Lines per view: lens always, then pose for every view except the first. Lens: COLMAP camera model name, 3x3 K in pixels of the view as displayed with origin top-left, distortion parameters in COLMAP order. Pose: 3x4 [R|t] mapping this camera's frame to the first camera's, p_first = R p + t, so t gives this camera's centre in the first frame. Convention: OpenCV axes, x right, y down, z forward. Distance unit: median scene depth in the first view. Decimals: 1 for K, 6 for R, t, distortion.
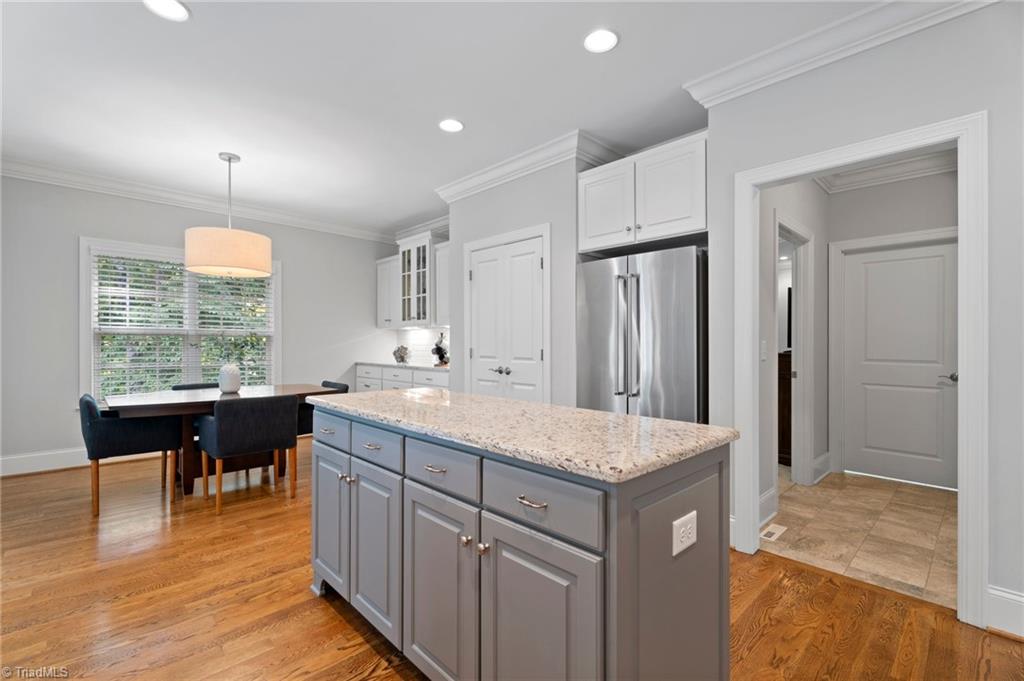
lens RADIAL K [[458.7, 0, 504.4], [0, 458.7, 343.4], [0, 0, 1]] dist [0.001659, -0.003116]
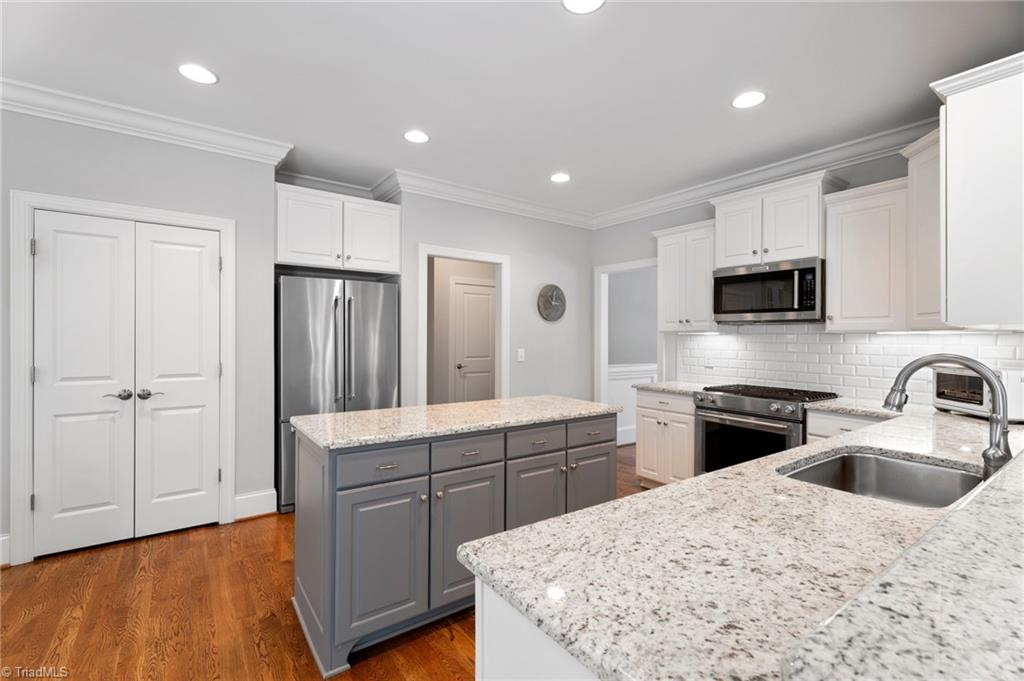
lens RADIAL K [[458.7, 0, 510.6], [0, 458.7, 340.3], [0, 0, 1]] dist [0.001659, -0.003116]
pose [[0.126337, -0.009576, 0.991941, -0.689035], [-0.009156, 0.999900, 0.010819, -0.042969], [-0.991945, -0.010449, 0.126237, 0.340158]]
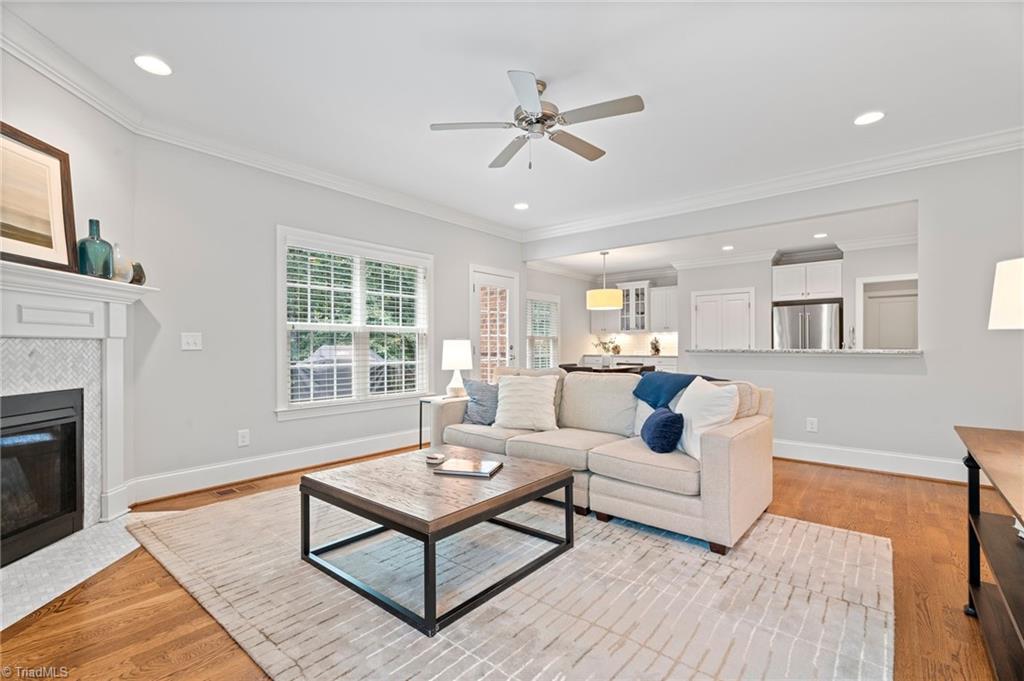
lens RADIAL K [[458.7, 0, 507.6], [0, 458.7, 344.4], [0, 0, 1]] dist [0.001659, -0.003116]
pose [[0.992291, -0.009592, 0.123554, -1.294300], [0.009904, 0.999949, -0.001911, 0.004629], [-0.123530, 0.003120, 0.992336, -0.986957]]
